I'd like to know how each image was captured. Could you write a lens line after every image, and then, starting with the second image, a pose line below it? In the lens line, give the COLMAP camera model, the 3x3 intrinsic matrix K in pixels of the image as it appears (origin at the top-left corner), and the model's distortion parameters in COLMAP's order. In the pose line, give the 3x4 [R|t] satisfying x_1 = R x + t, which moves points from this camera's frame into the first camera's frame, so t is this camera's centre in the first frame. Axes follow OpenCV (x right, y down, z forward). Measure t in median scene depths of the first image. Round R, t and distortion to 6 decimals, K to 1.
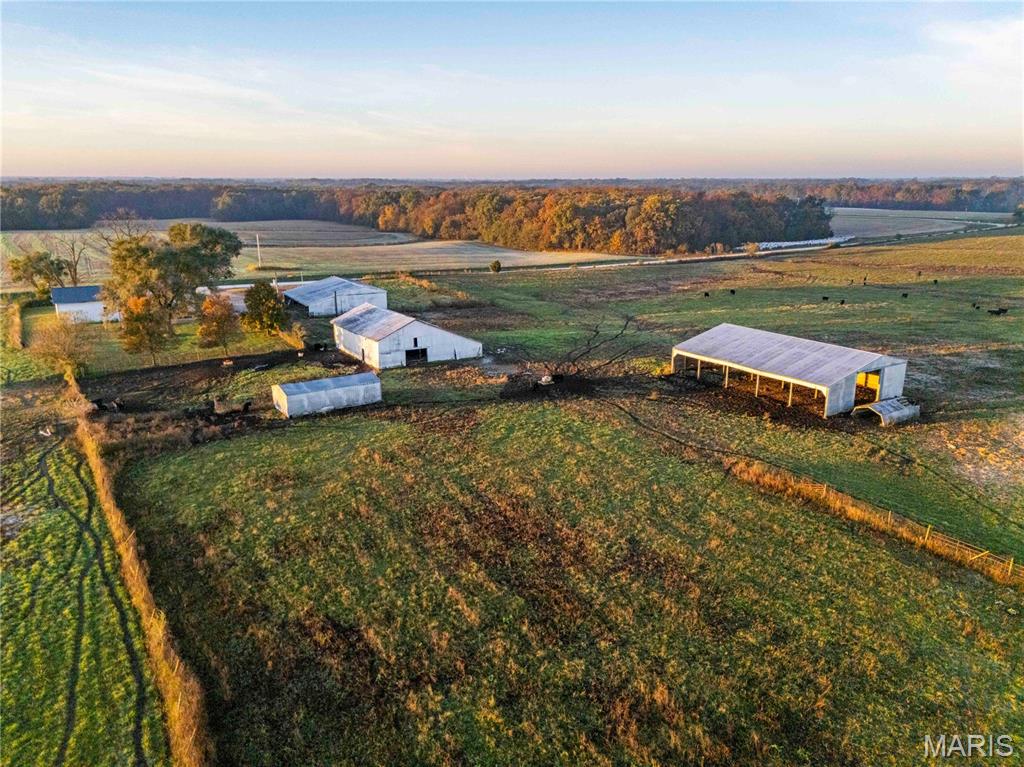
lens RADIAL K [[746.9, 0, 514.9], [0, 746.9, 387.4], [0, 0, 1]] dist [0.070936, -0.056063]
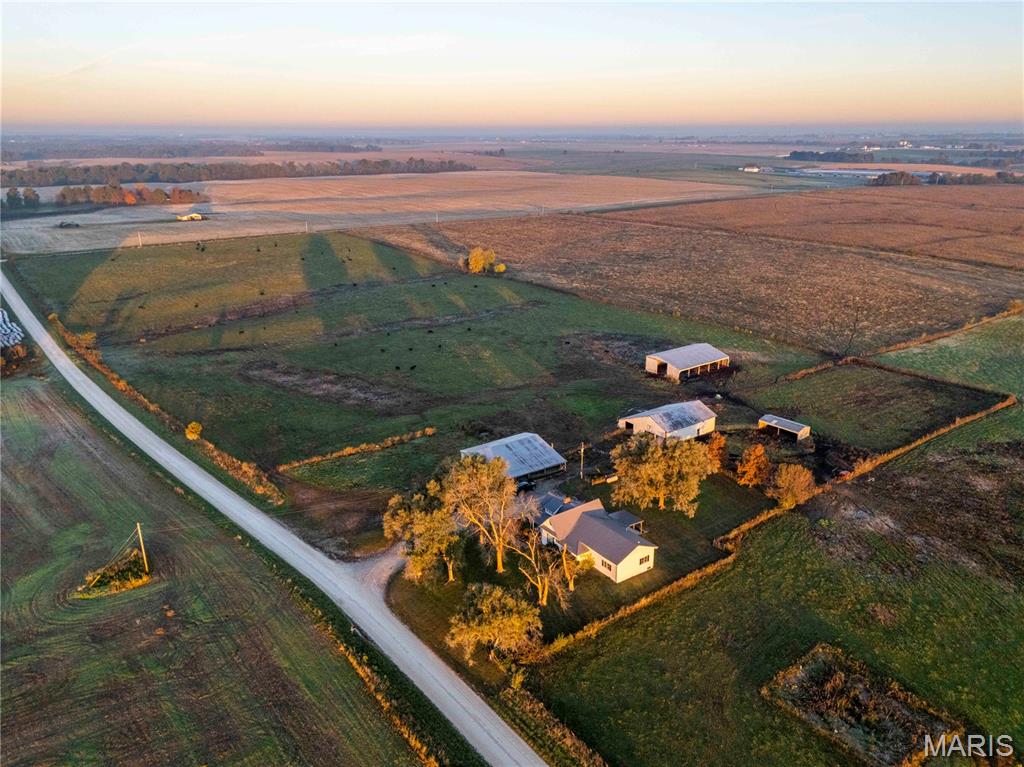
lens RADIAL K [[746.9, 0, 516.2], [0, 746.9, 386.8], [0, 0, 1]] dist [0.070936, -0.056063]
pose [[-0.080285, -0.320292, 0.943911, -1.813351], [0.270719, 0.904366, 0.329899, -0.843013], [-0.959305, 0.282021, 0.014102, 1.375502]]
